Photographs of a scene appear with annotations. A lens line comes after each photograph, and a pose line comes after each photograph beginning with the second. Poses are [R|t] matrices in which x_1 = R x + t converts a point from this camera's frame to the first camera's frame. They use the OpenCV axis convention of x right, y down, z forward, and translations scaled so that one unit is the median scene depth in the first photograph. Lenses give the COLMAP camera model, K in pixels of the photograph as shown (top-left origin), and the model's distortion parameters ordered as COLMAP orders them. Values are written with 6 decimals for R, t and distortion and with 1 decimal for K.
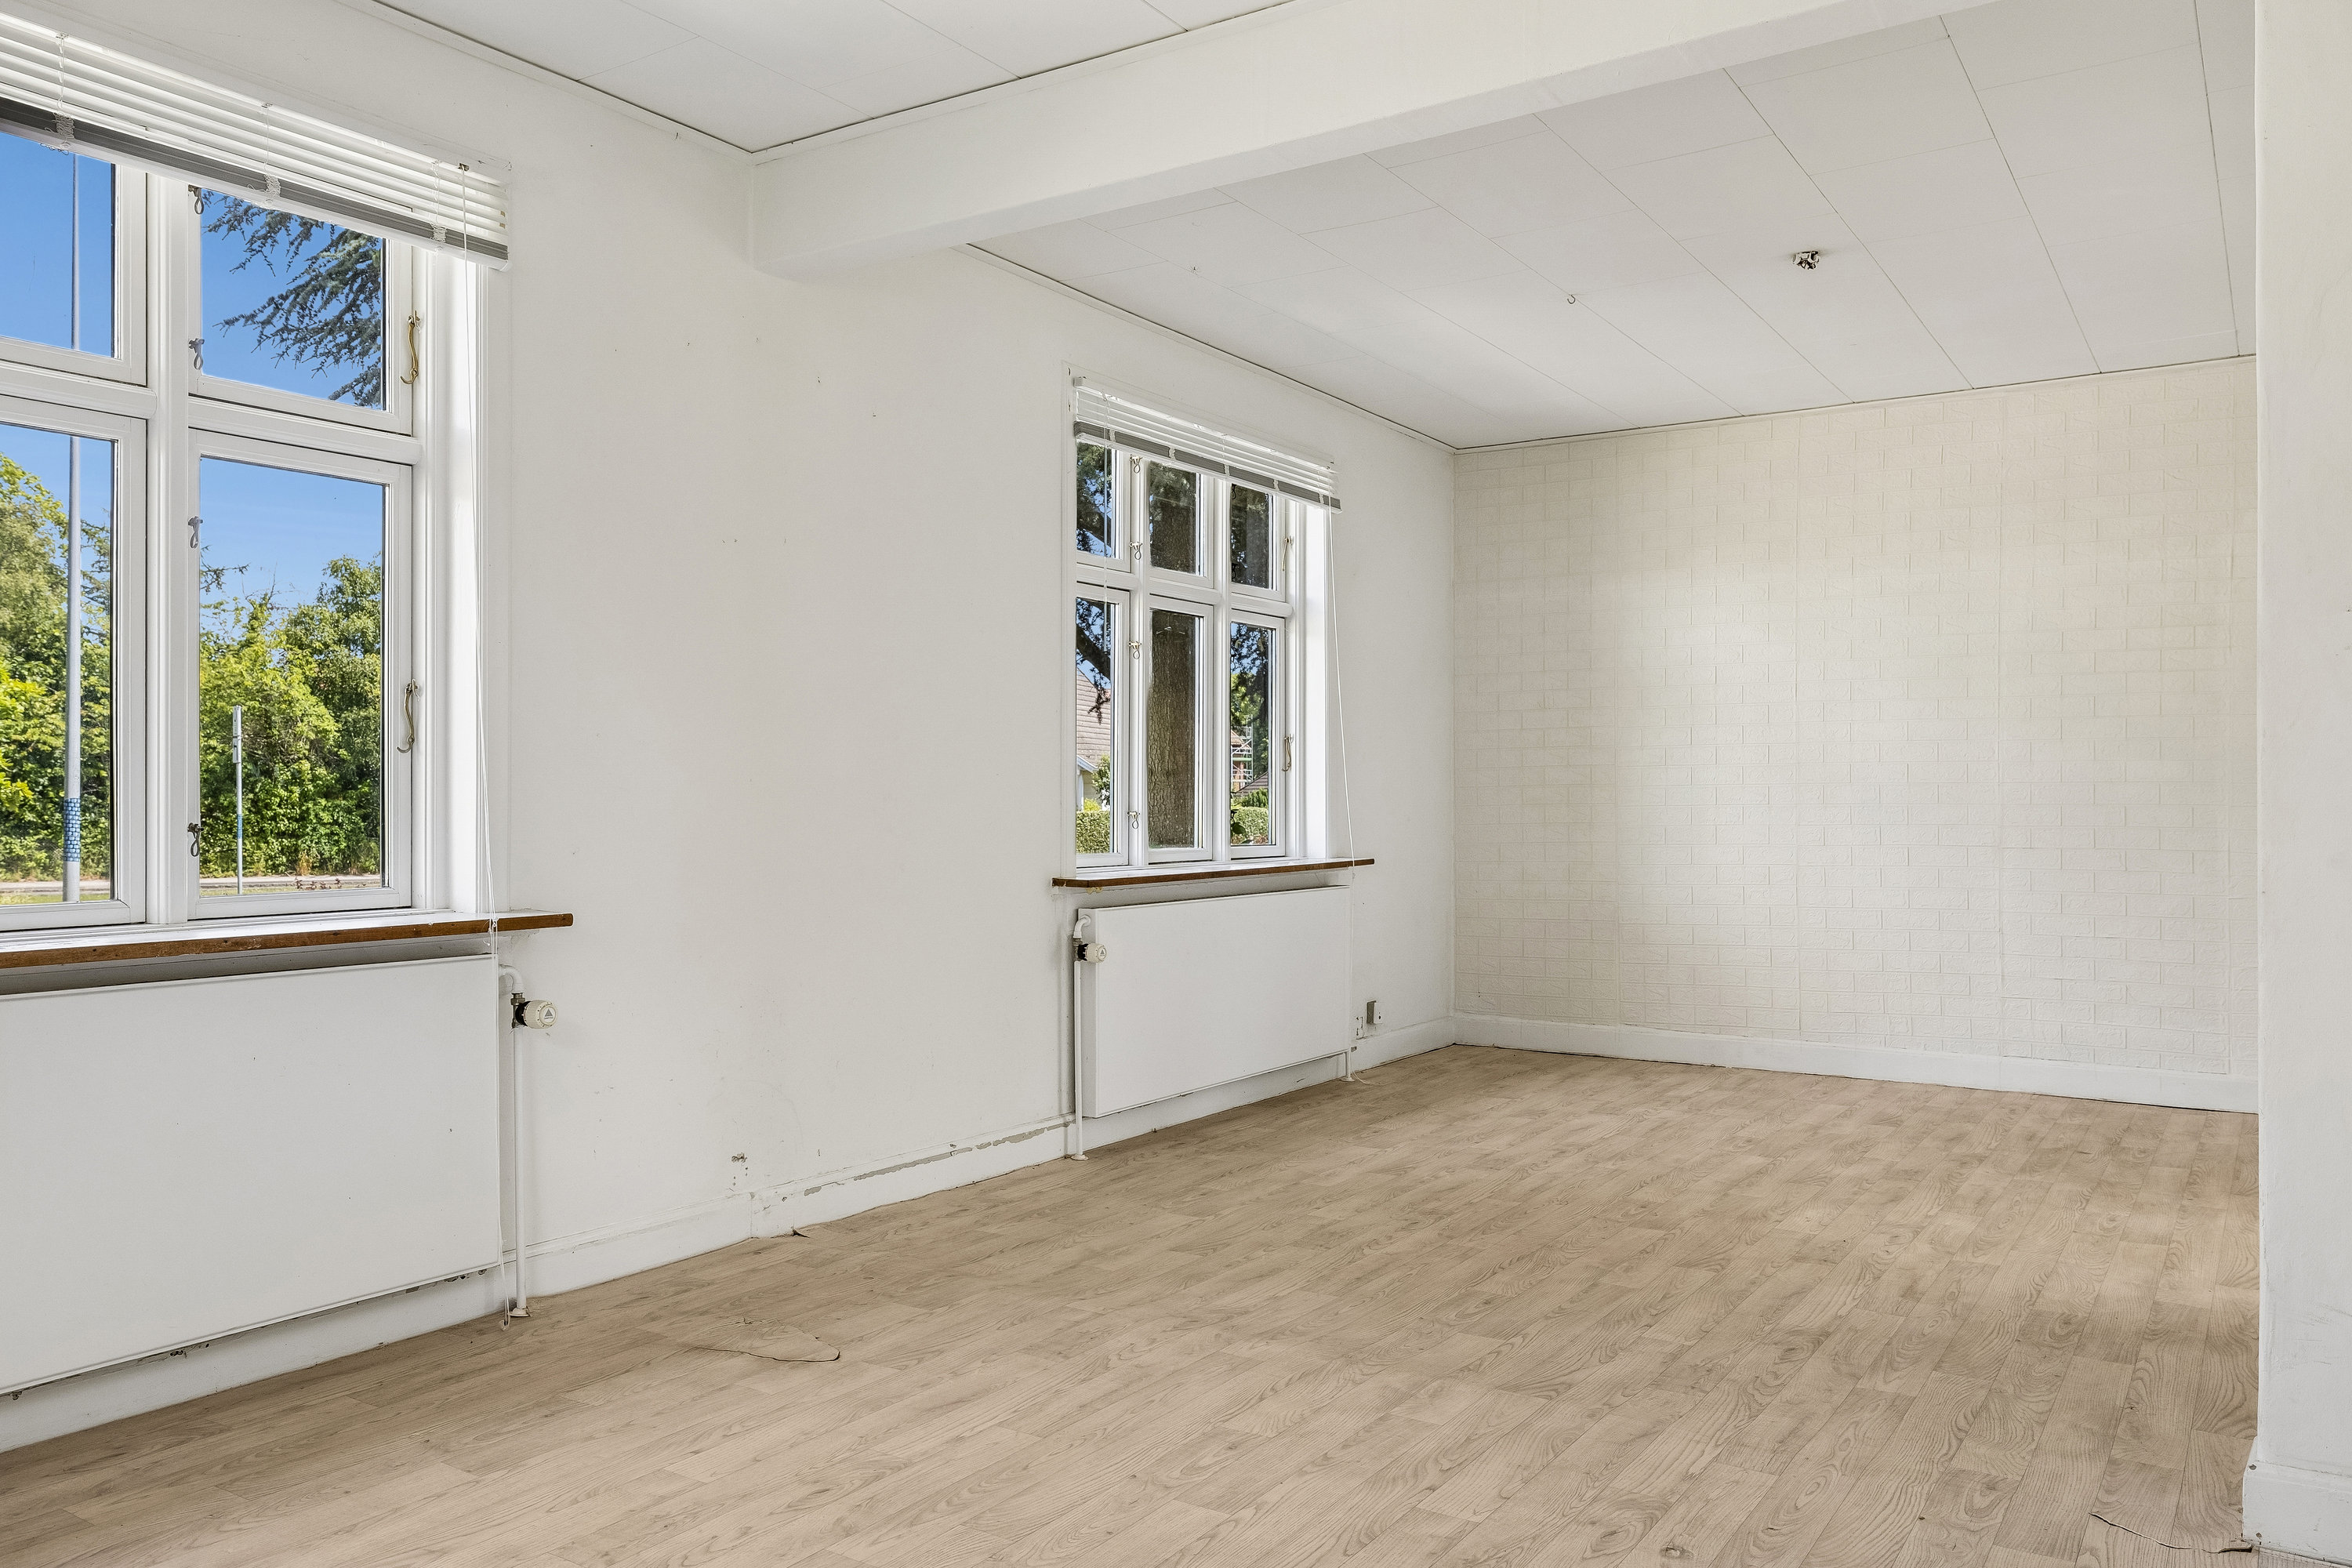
lens RADIAL K [[1746.7, 0, 1174.8], [0, 1746.7, 787.2], [0, 0, 1]] dist [0.001905, 0.001956]
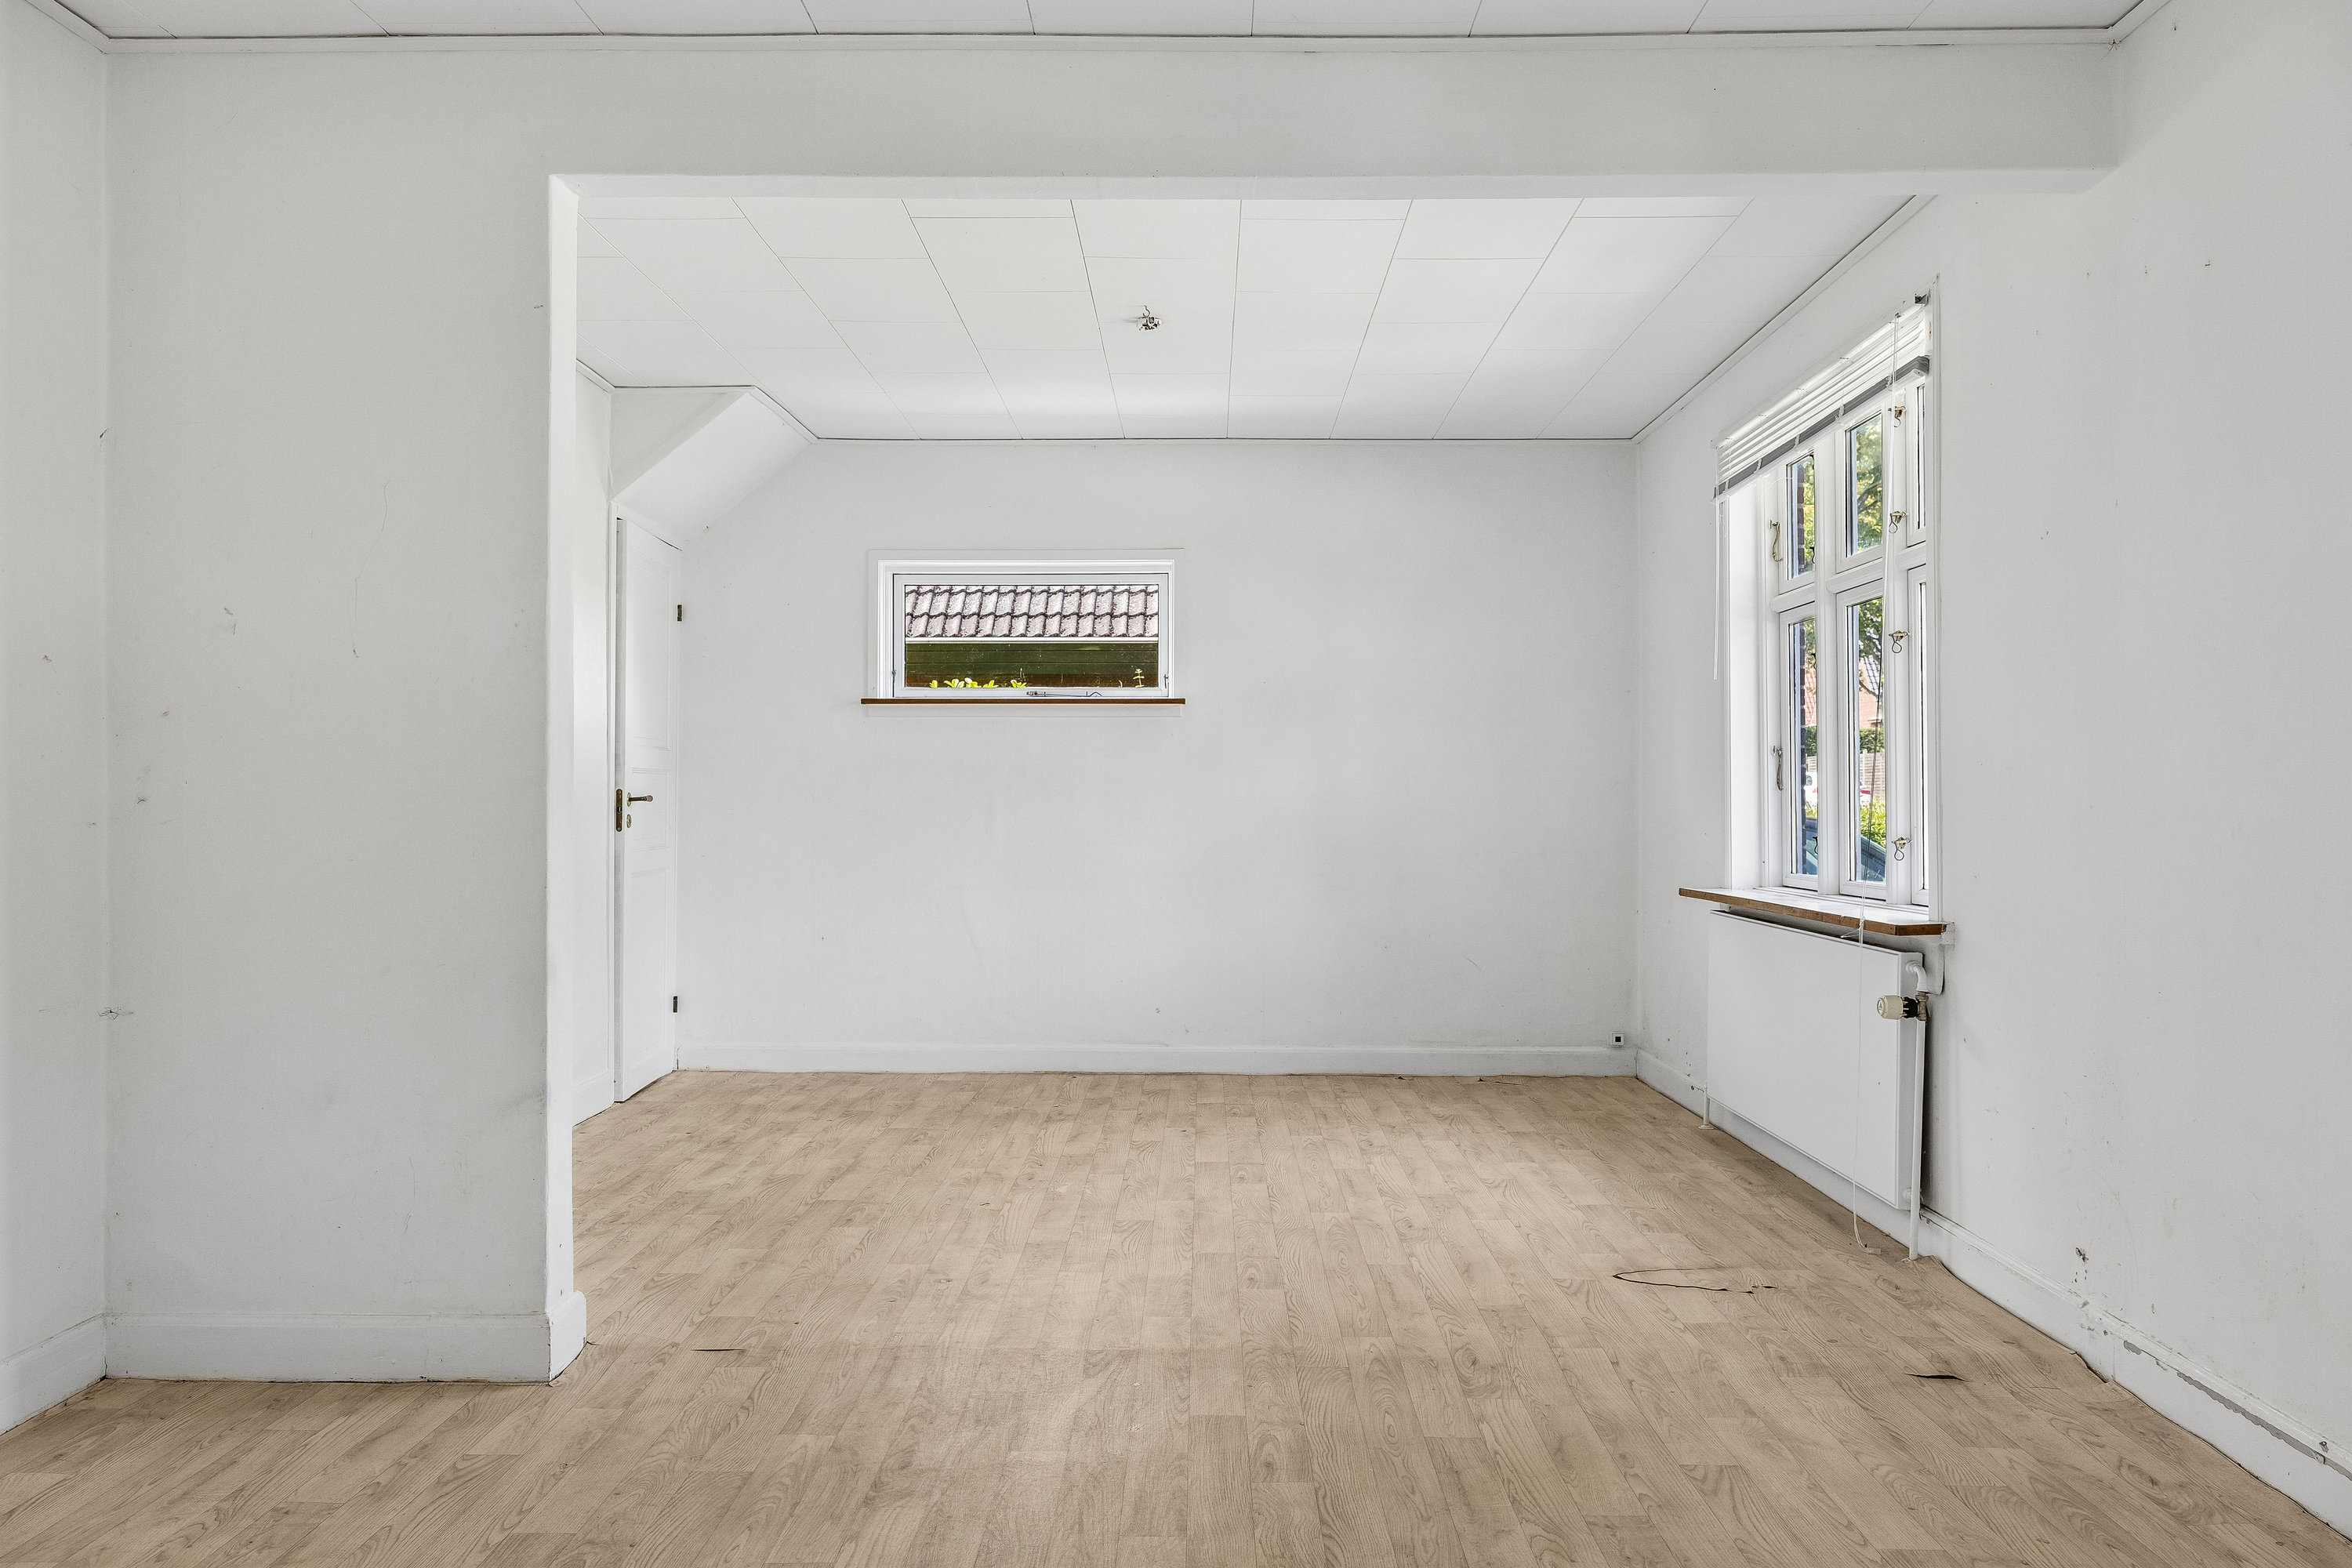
lens RADIAL K [[1746.7, 0, 1176.1], [0, 1746.7, 787.3], [0, 0, 1]] dist [0.001905, 0.001956]
pose [[-0.851720, -0.003276, -0.523987, 0.696695], [0.003761, 0.999916, -0.012365, -0.007426], [0.523984, -0.012502, -0.851636, 1.821518]]
